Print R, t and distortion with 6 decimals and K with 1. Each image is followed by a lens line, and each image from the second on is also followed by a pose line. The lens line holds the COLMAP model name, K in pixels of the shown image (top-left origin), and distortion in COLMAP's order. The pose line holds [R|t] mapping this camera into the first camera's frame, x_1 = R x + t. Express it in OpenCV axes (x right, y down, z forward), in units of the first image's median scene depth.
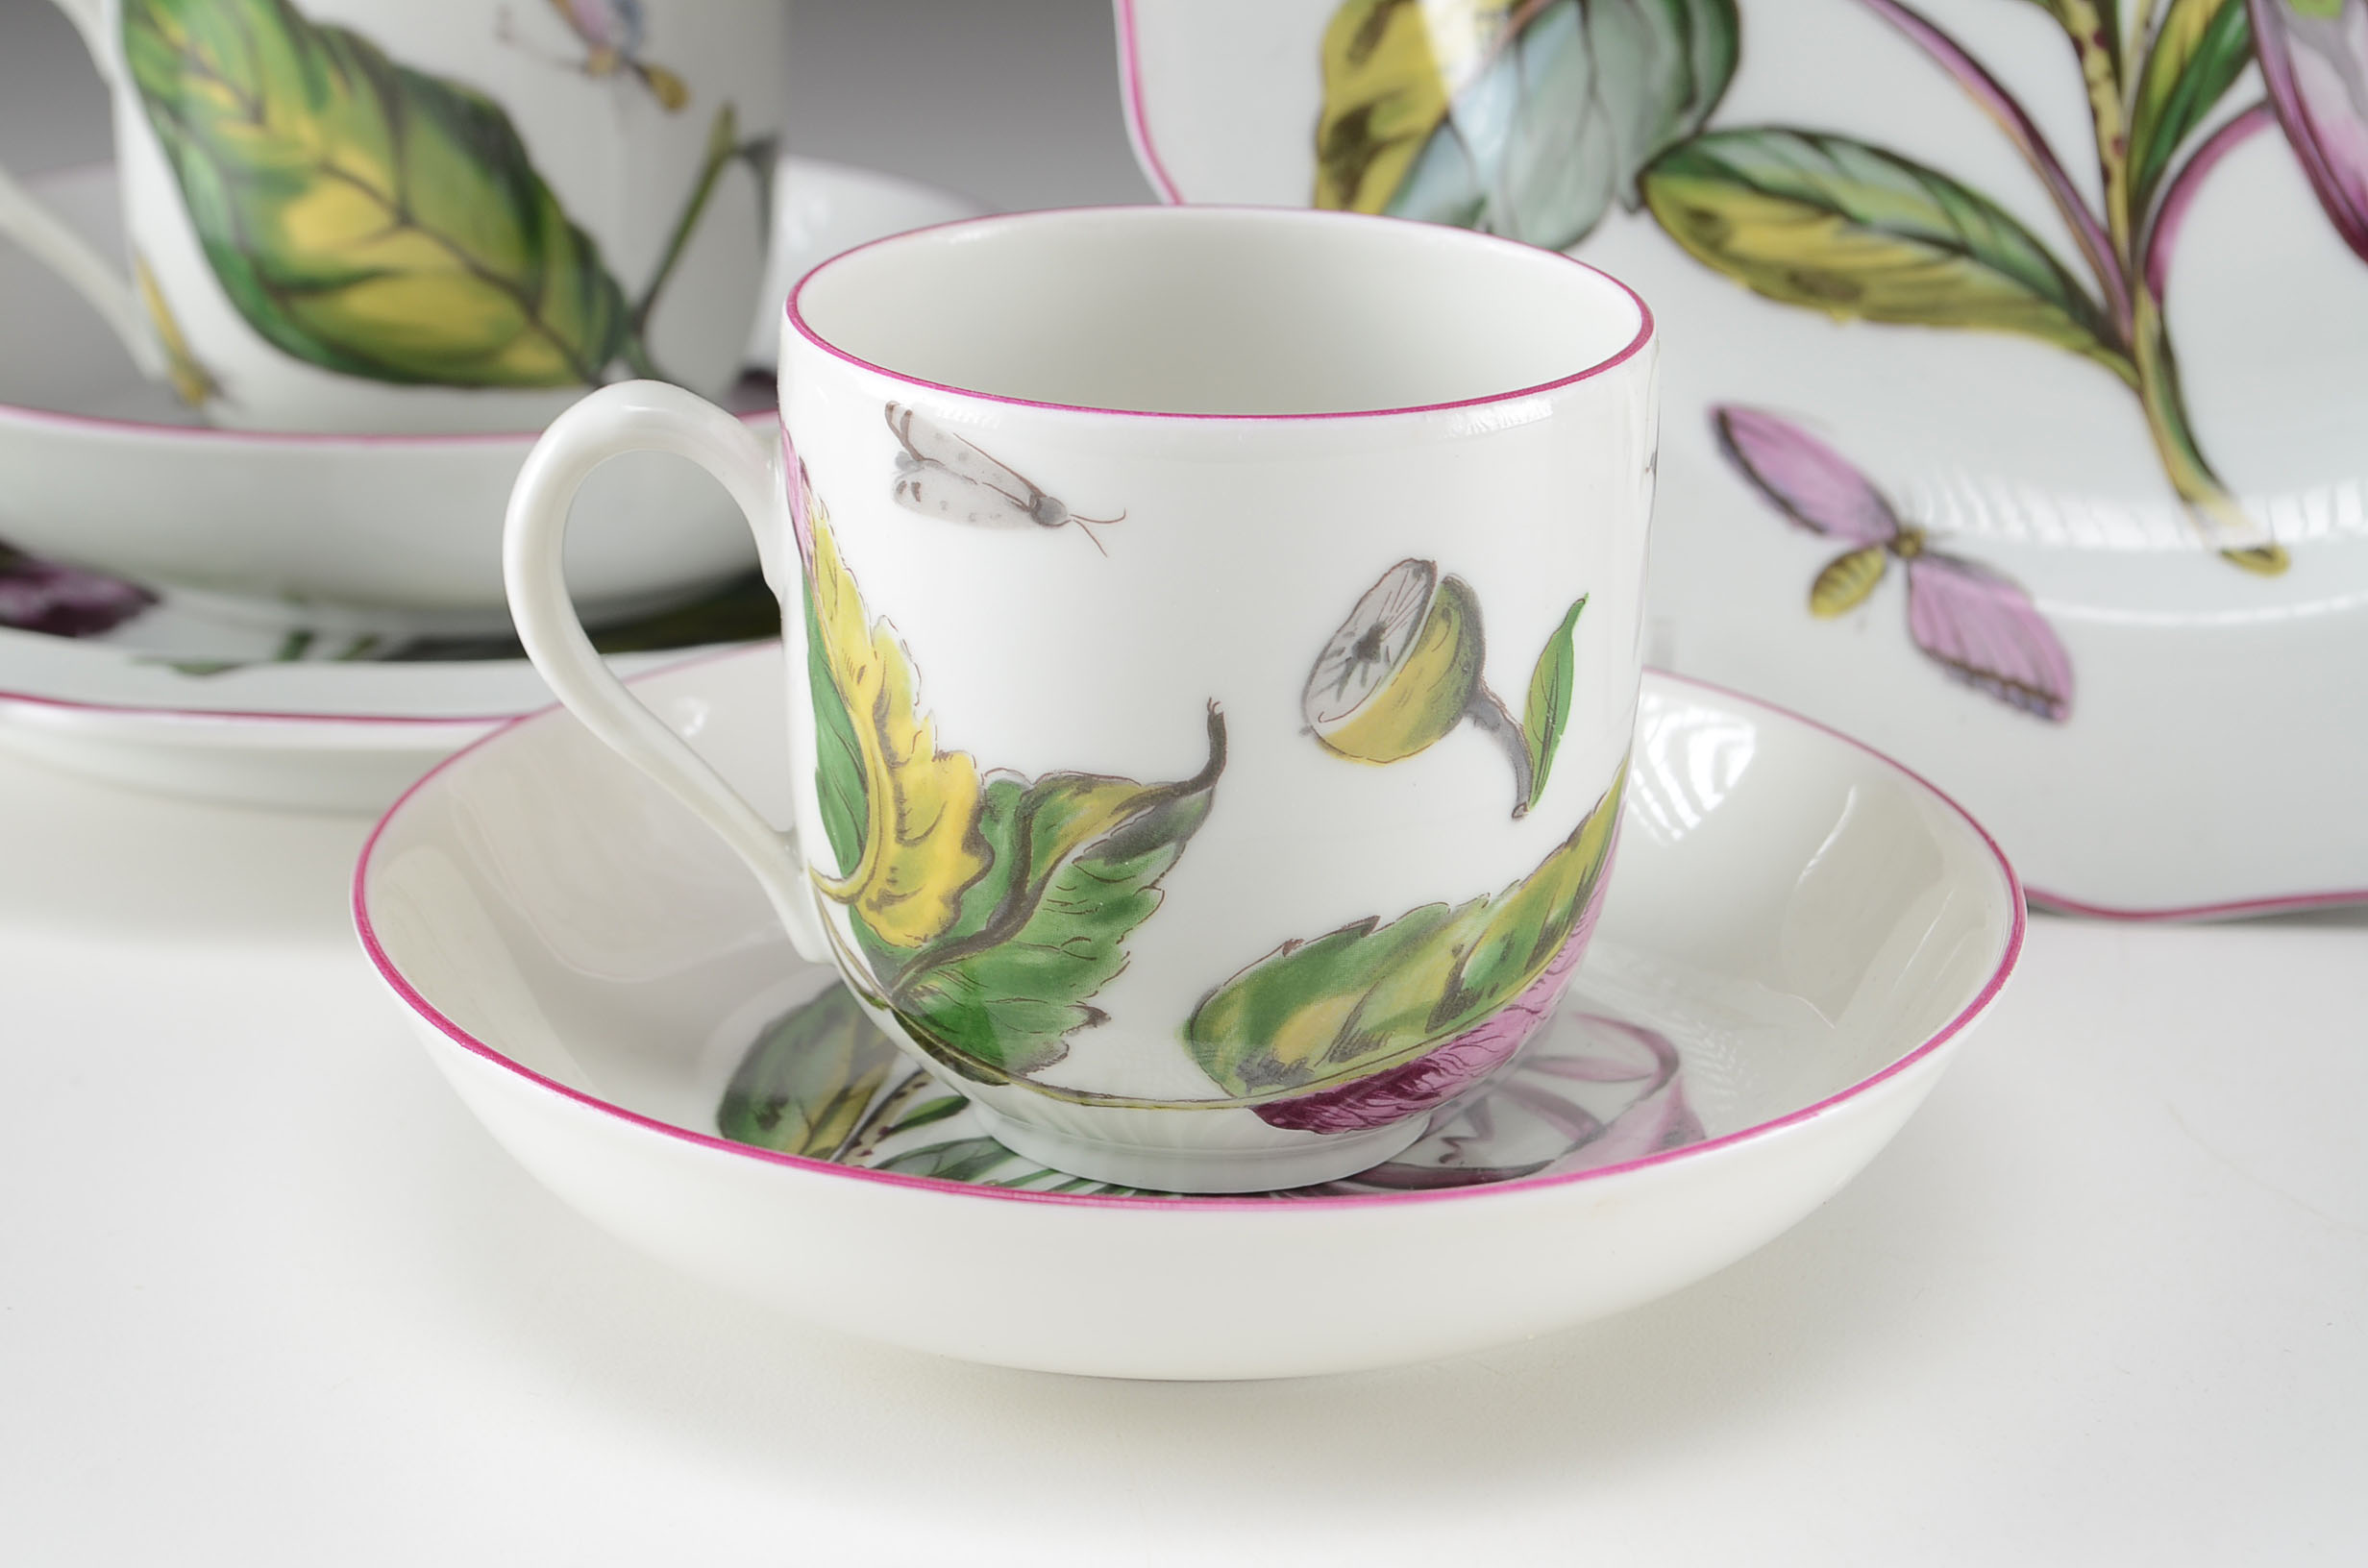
lens RADIAL K [[5753.0, 0, 1184.0], [0, 5753.0, 784.0], [0, 0, 1]] dist [0.007748, 0.425873]
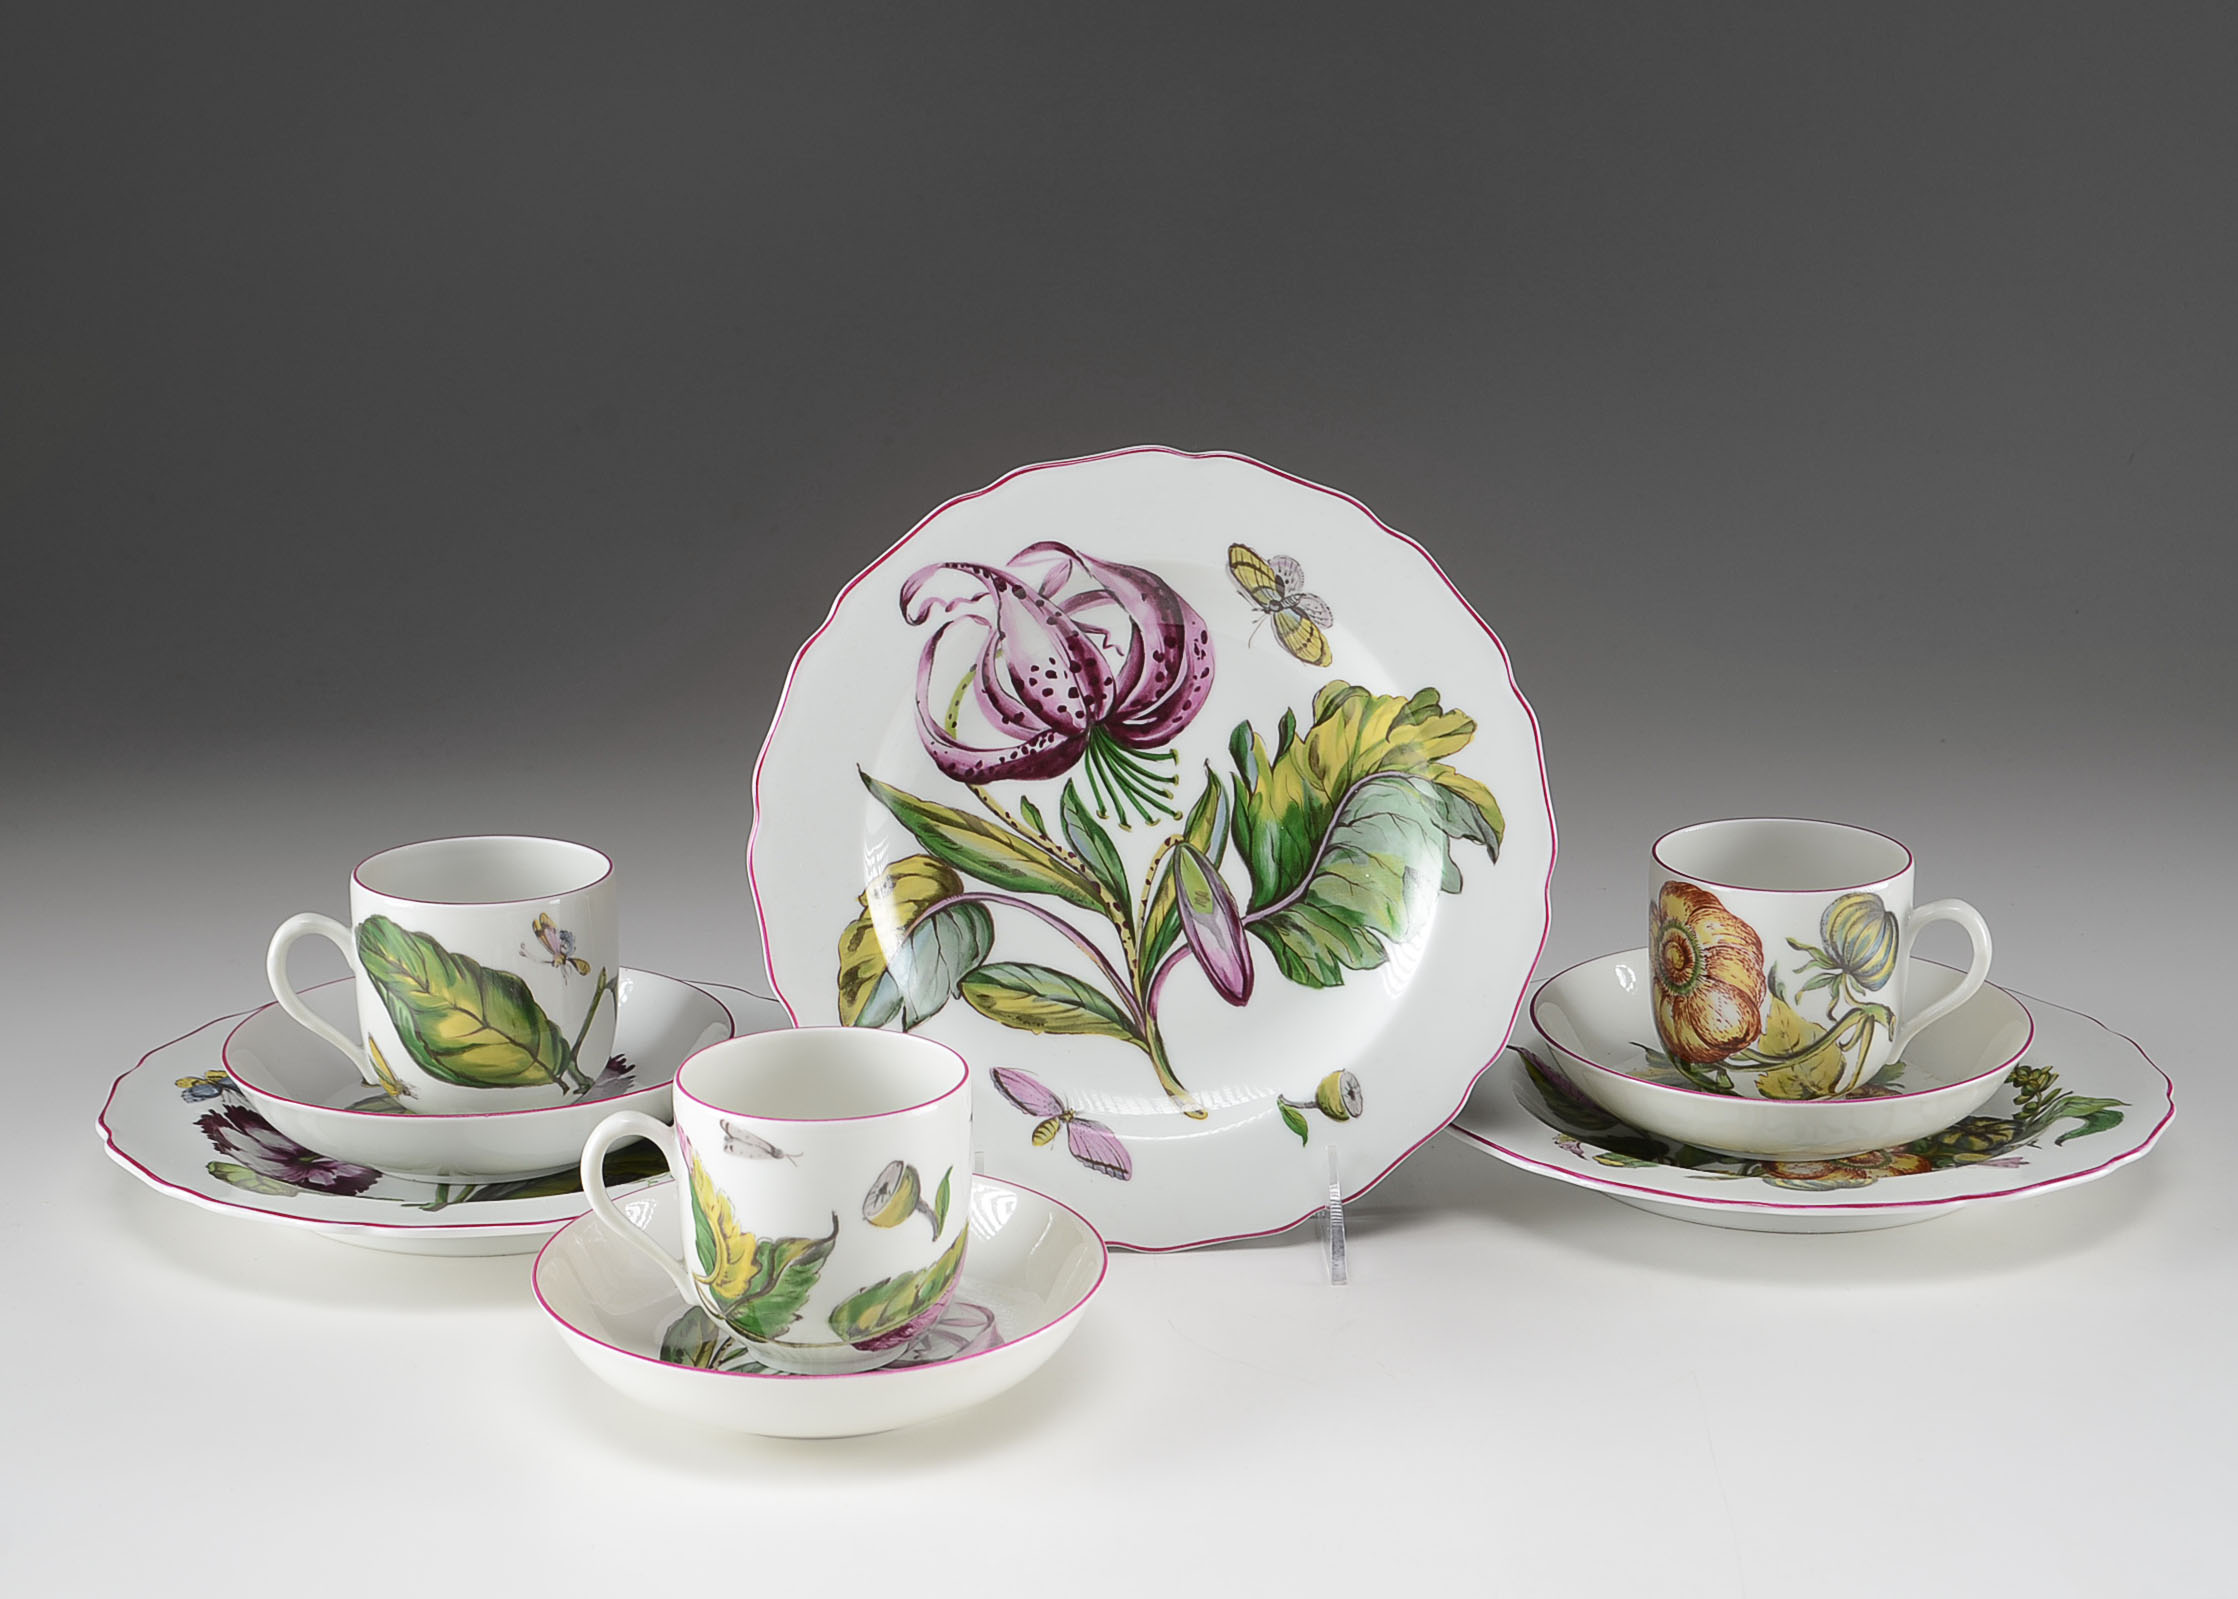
lens RADIAL K [[4044.1, 0, 1119.0], [0, 4044.1, 799.5], [0, 0, 1]] dist [0.010885, -0.031258]
pose [[0.991151, -0.055590, 0.120538, -0.080425], [0.064751, 0.995194, -0.073463, -0.056613], [-0.115875, 0.080617, 0.989987, -1.021483]]
